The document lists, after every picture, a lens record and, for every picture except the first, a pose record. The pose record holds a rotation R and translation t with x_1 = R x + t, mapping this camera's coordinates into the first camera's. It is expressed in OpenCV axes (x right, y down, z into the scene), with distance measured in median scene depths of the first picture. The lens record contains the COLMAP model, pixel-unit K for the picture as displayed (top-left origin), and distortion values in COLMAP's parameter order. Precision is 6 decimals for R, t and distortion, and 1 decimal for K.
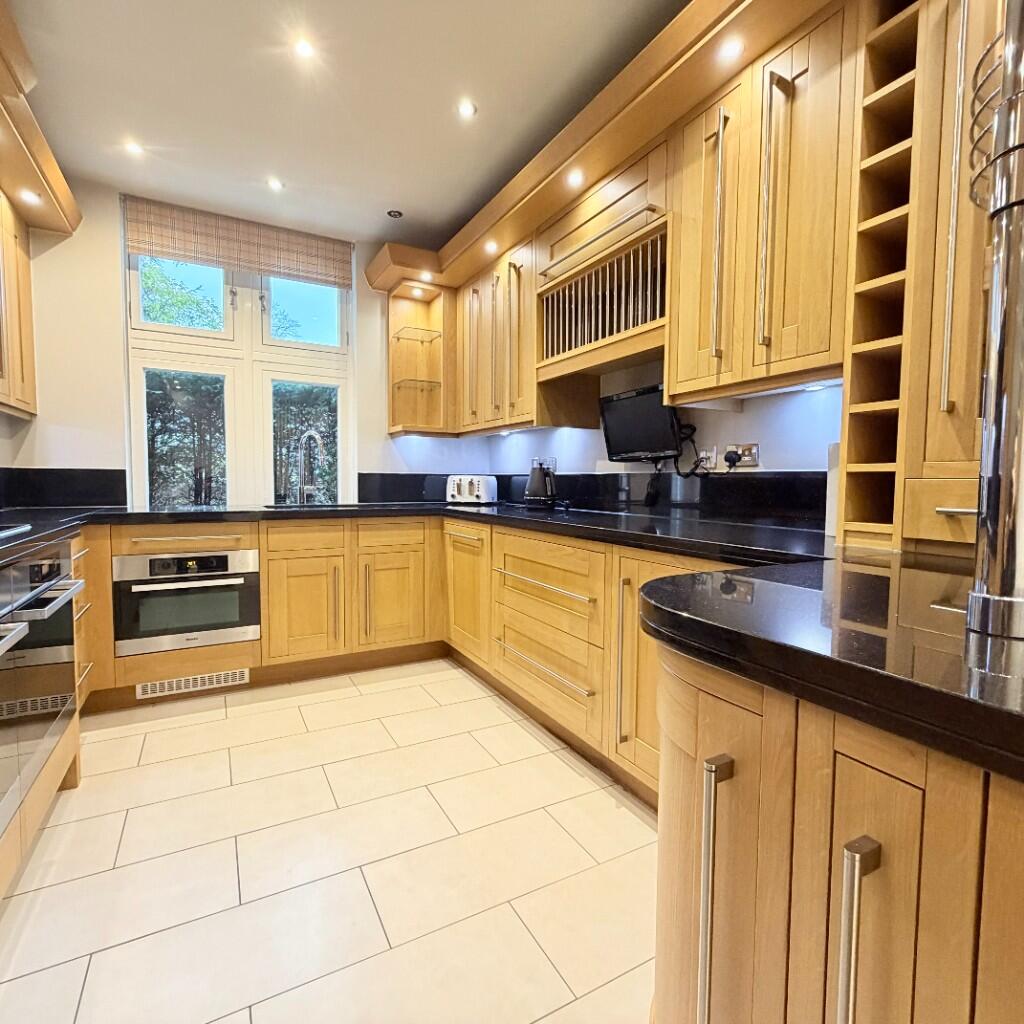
lens RADIAL K [[544.7, 0, 506.6], [0, 544.7, 513.2], [0, 0, 1]] dist [-0.001740, -0.000061]
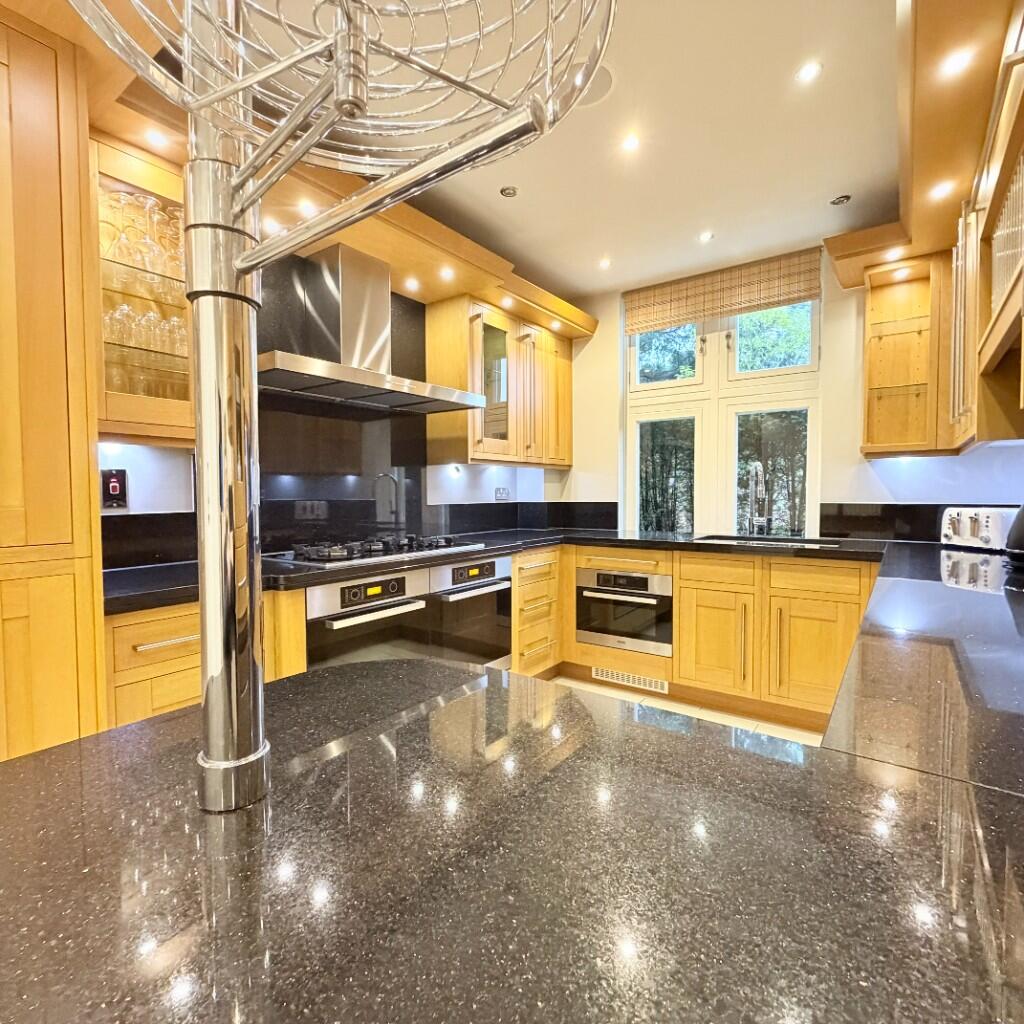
lens RADIAL K [[544.7, 0, 506.6], [0, 544.7, 513.2], [0, 0, 1]] dist [-0.001740, -0.000061]
pose [[0.428839, 0.023361, -0.903079, 0.345861], [-0.044739, 0.998988, 0.004597, -0.044993], [0.902272, 0.038431, 0.429450, 0.187791]]
